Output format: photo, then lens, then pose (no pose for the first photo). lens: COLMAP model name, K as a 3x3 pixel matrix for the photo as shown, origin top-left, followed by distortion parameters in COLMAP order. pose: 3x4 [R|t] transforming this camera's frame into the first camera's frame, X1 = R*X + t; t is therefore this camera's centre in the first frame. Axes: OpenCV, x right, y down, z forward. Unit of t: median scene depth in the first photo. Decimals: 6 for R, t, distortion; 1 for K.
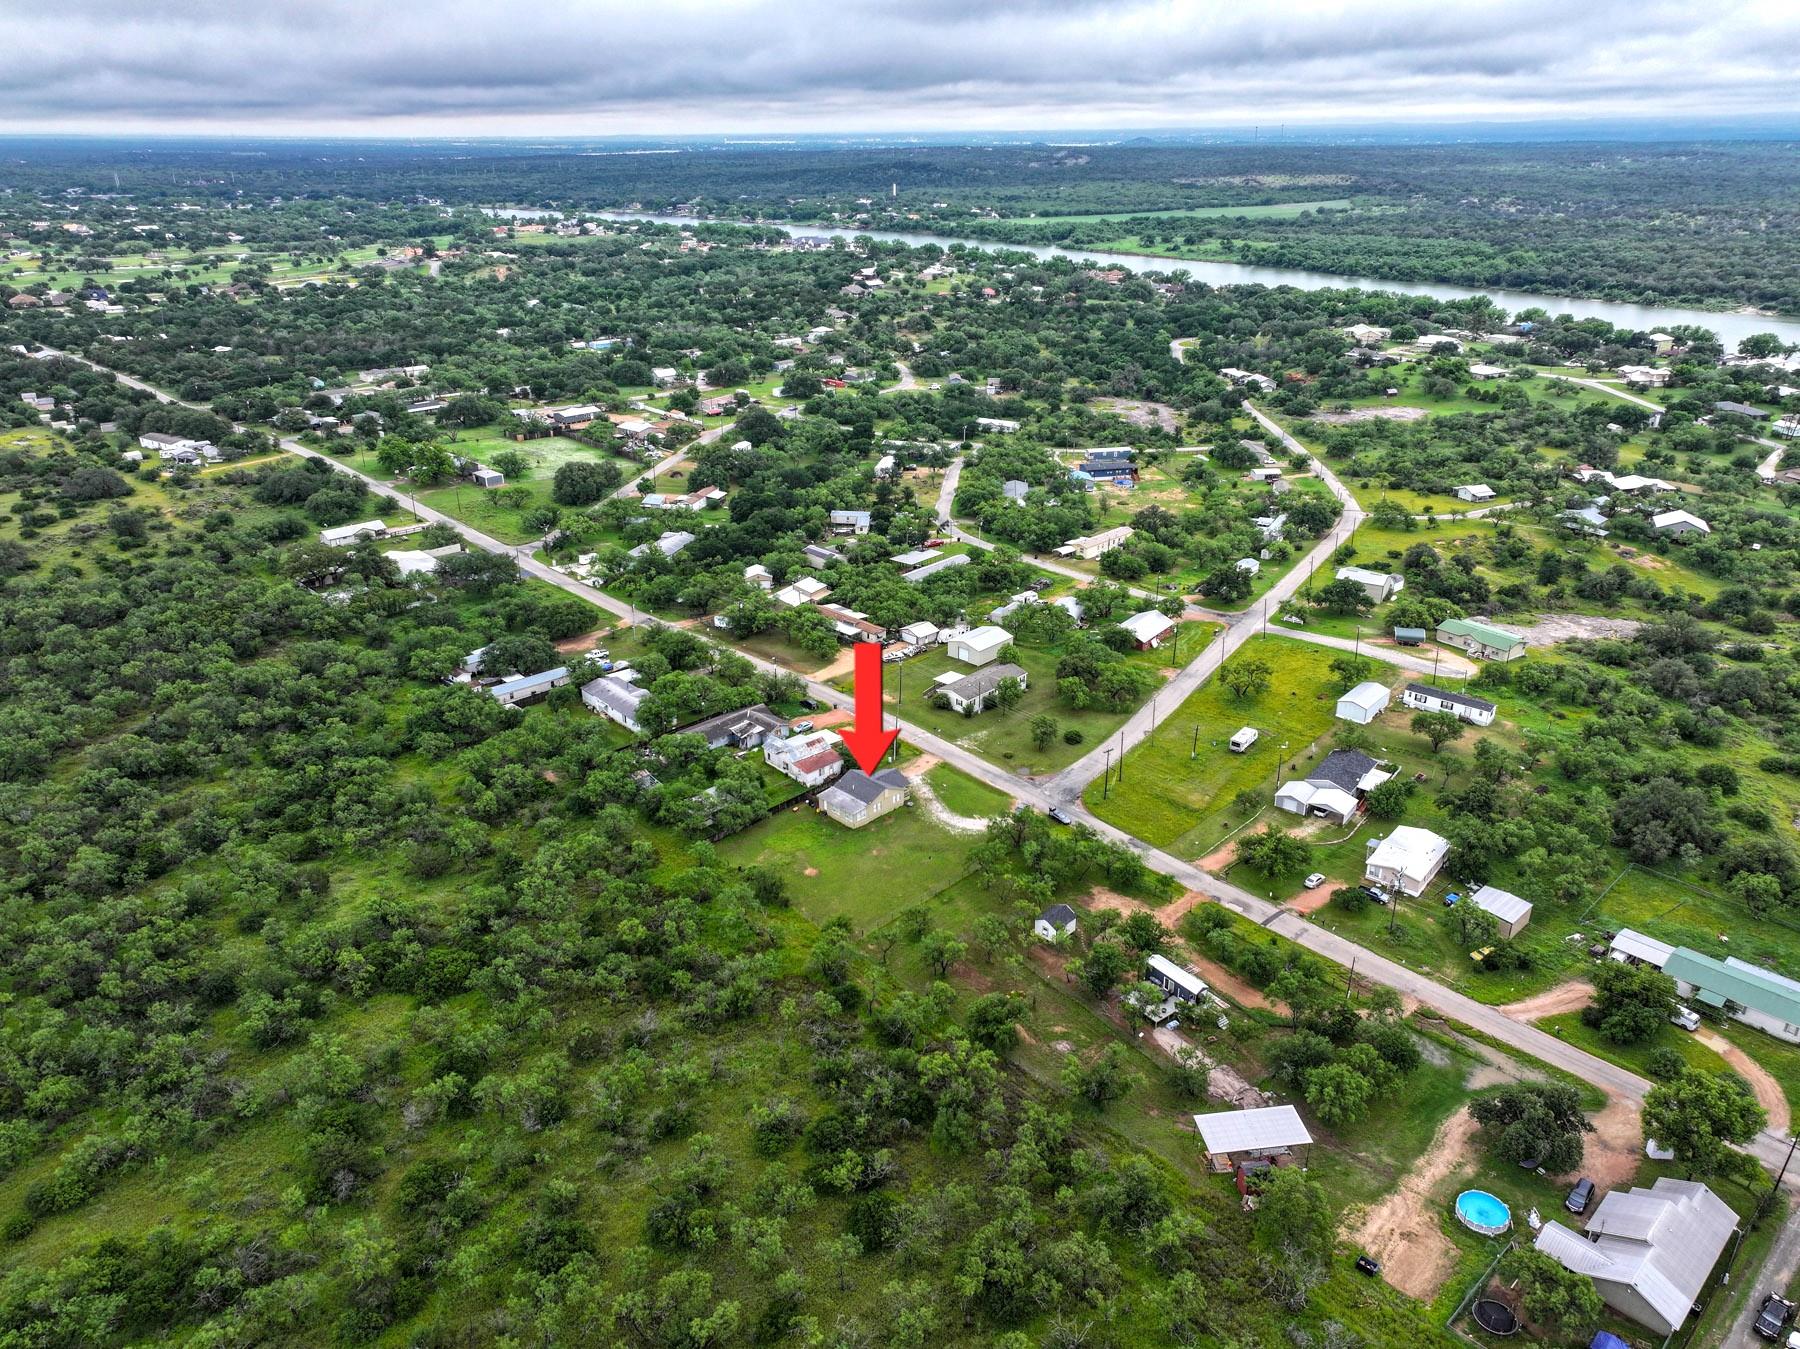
lens RADIAL K [[1257.8, 0, 907.7], [0, 1257.8, 672.0], [0, 0, 1]] dist [-0.000035, 0.019676]
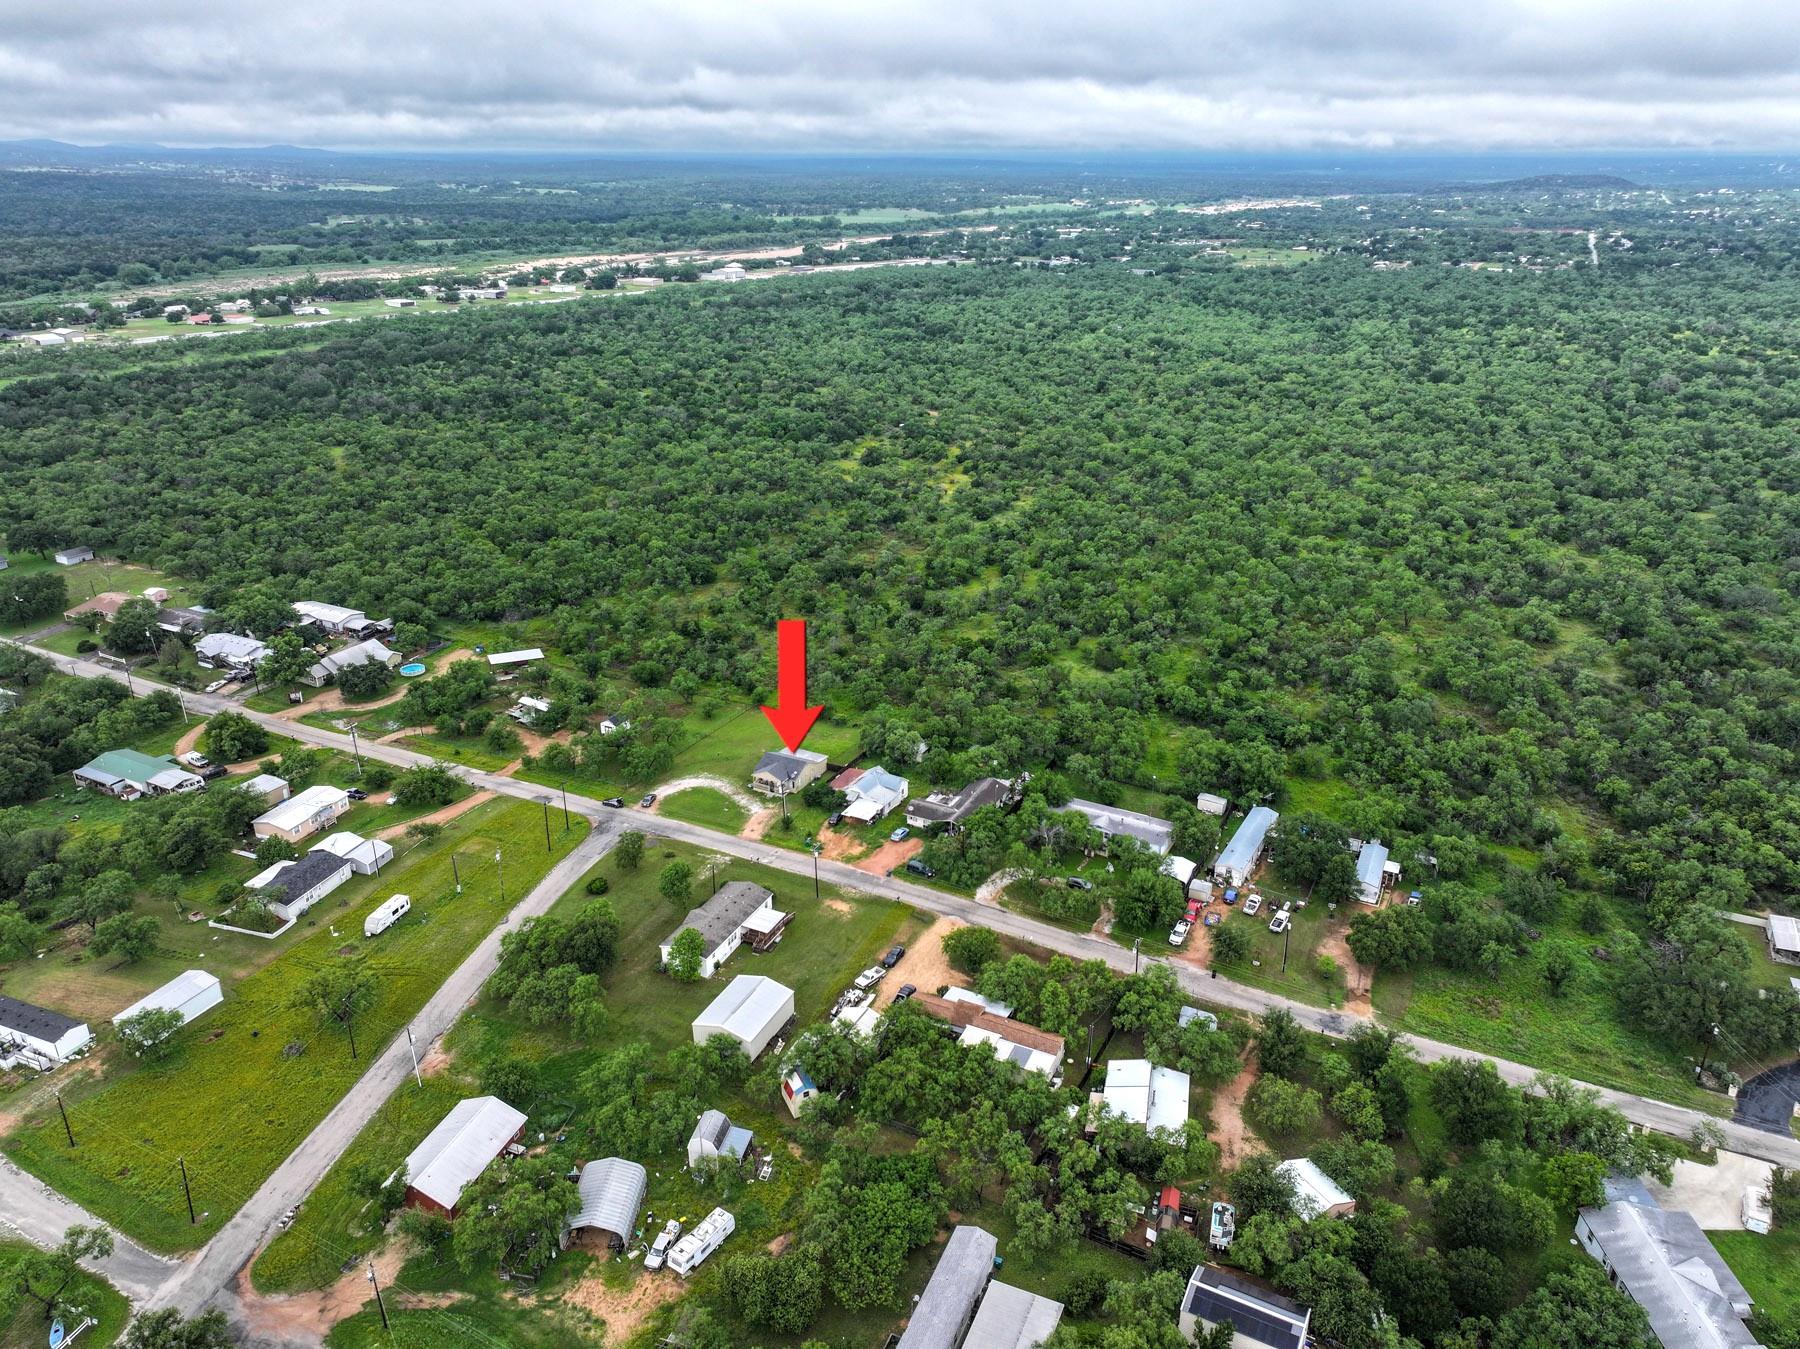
lens RADIAL K [[1260.9, 0, 907.3], [0, 1260.9, 677.2], [0, 0, 1]] dist [0.005175, 0.004068]
pose [[-0.947076, 0.123546, -0.296283, 0.157492], [-0.127173, 0.703052, 0.699674, -0.631458], [0.294744, 0.700324, -0.650132, 1.420339]]
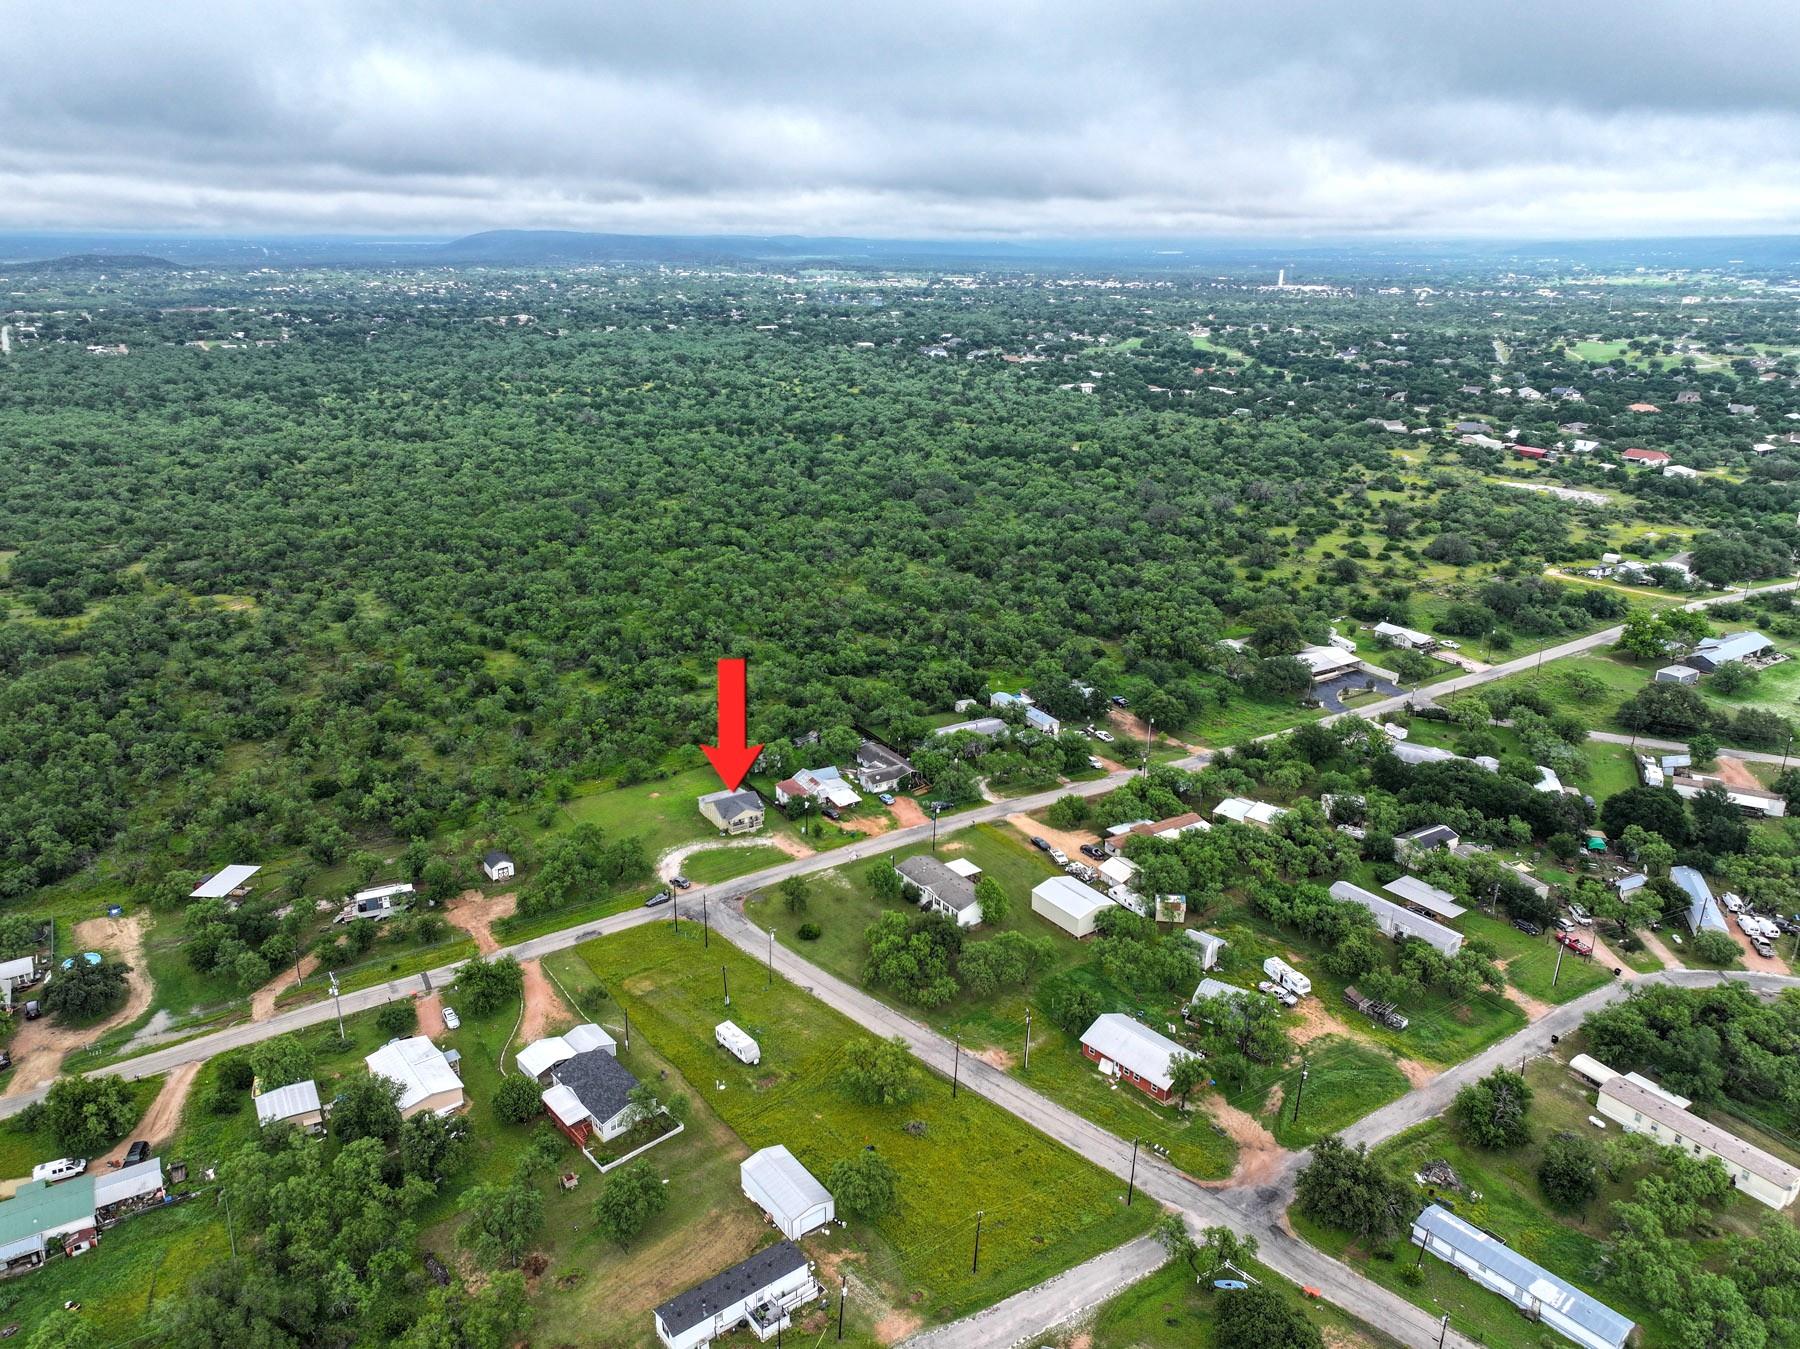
lens RADIAL K [[1260.9, 0, 907.3], [0, 1260.9, 677.2], [0, 0, 1]] dist [0.005175, 0.004068]
pose [[-0.201537, 0.323198, -0.924622, 0.815902], [-0.390814, 0.839060, 0.378474, -0.426538], [0.898136, 0.437632, -0.042791, 0.953528]]
